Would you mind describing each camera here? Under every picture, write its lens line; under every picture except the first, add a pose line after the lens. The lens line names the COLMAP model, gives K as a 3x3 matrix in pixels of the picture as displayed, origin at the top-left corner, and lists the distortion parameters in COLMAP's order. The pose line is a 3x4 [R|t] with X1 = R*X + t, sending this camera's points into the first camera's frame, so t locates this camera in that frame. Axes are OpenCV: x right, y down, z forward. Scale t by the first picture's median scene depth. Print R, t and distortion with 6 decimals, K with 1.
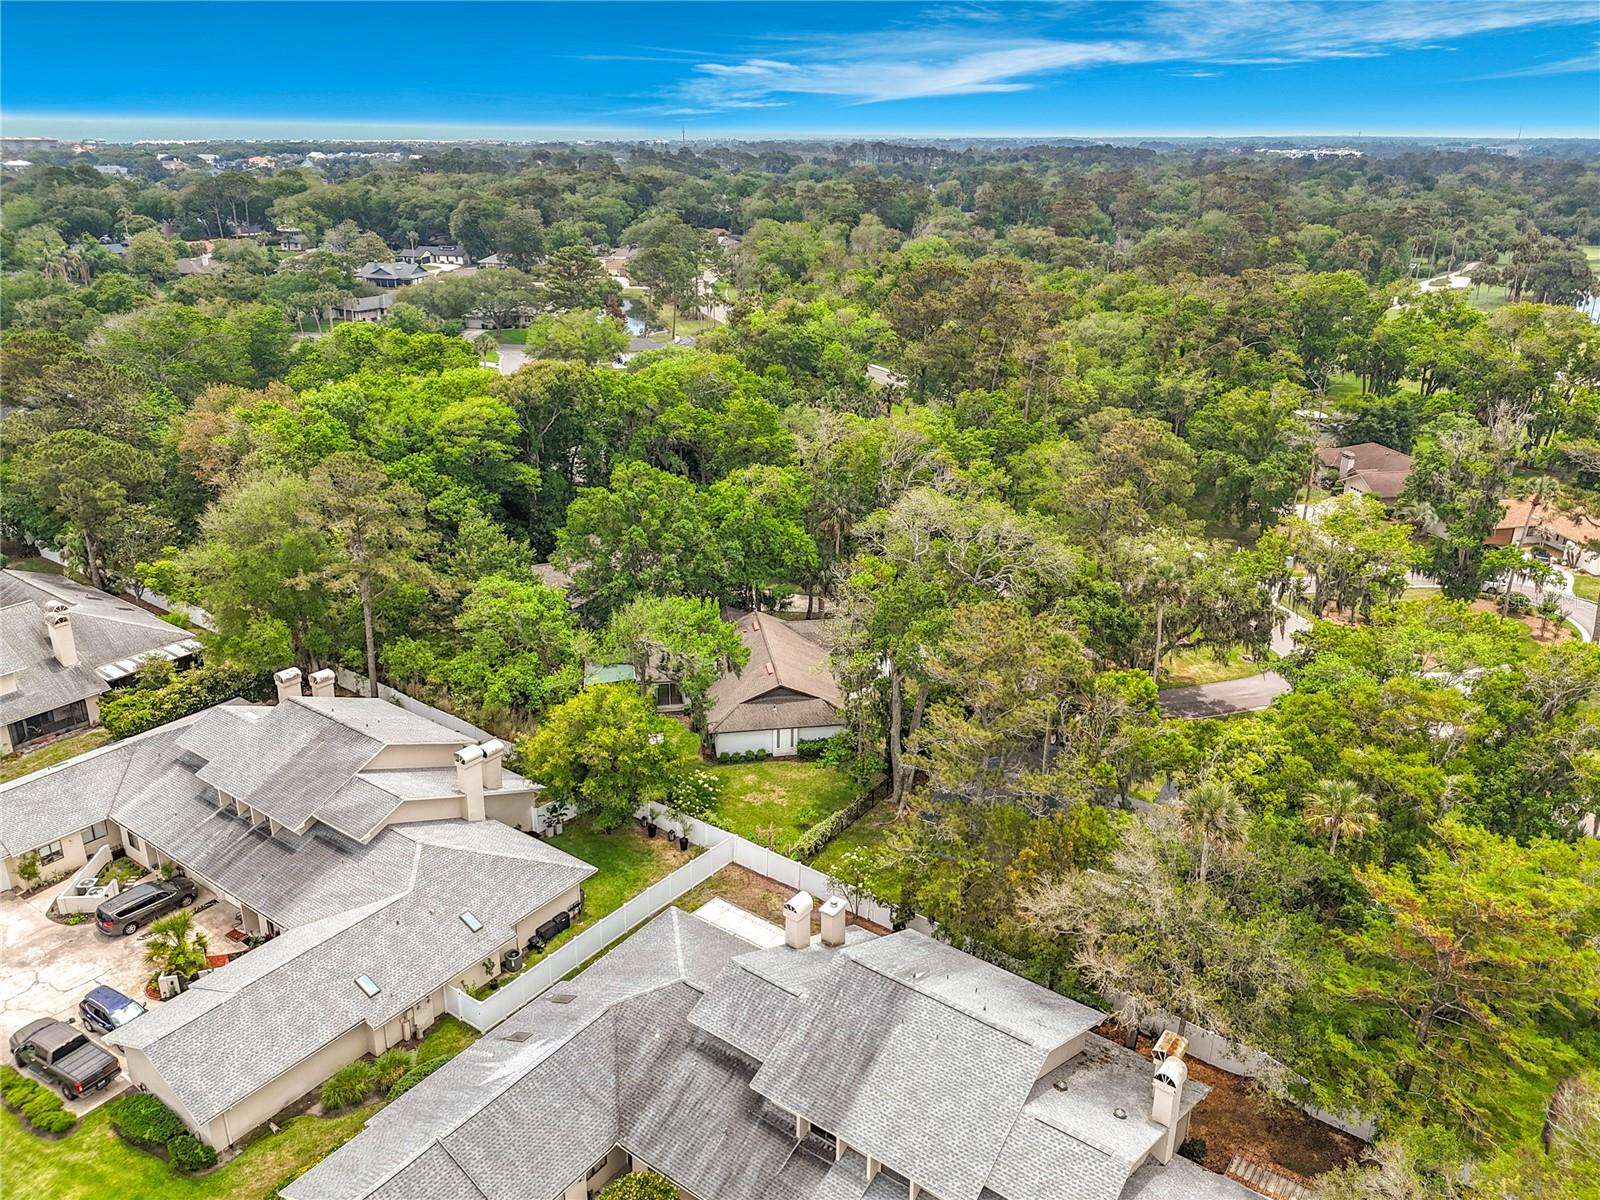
lens RADIAL K [[1241.6, 0, 792.7], [0, 1241.6, 604.8], [0, 0, 1]] dist [0.105898, -0.059983]
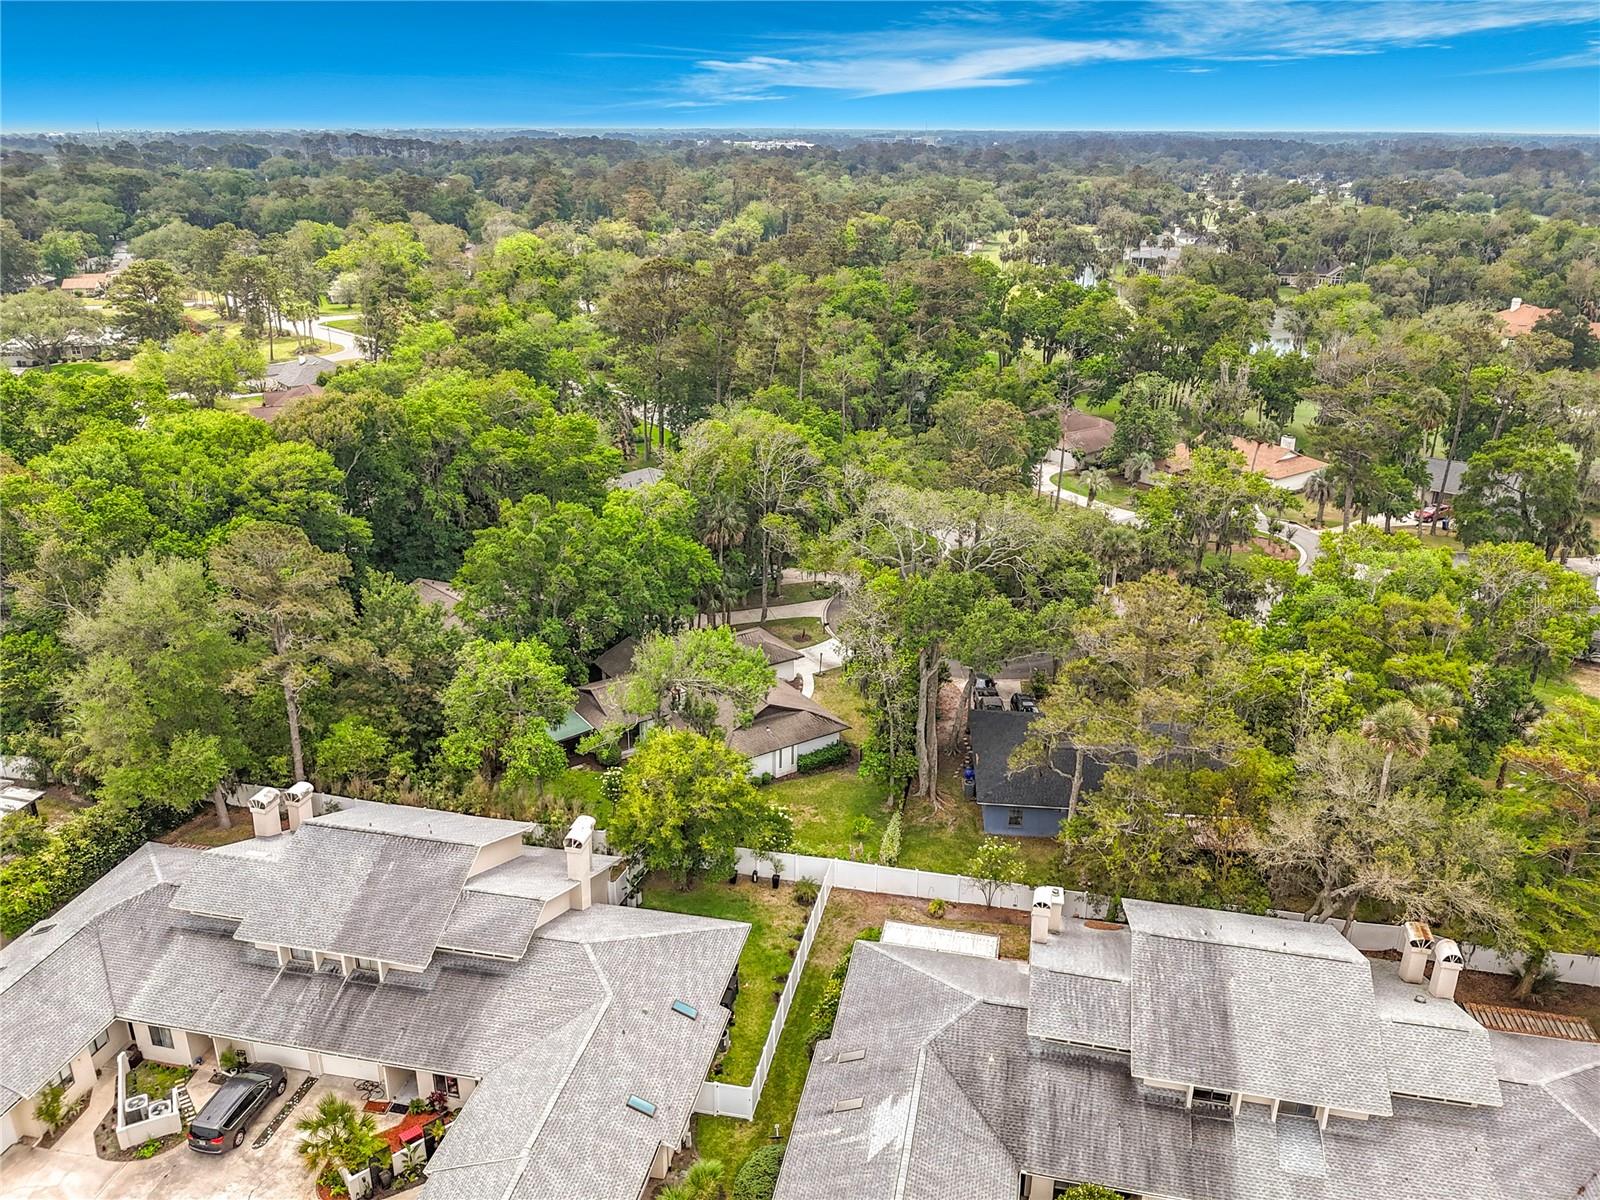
lens RADIAL K [[1241.6, 0, 882.2], [0, 1241.6, 610.0], [0, 0, 1]] dist [0.105898, -0.059983]
pose [[0.922420, -0.156765, 0.352938, -0.343398], [0.153840, 0.987421, 0.036515, -0.039017], [-0.354223, 0.020614, 0.934934, 0.083448]]
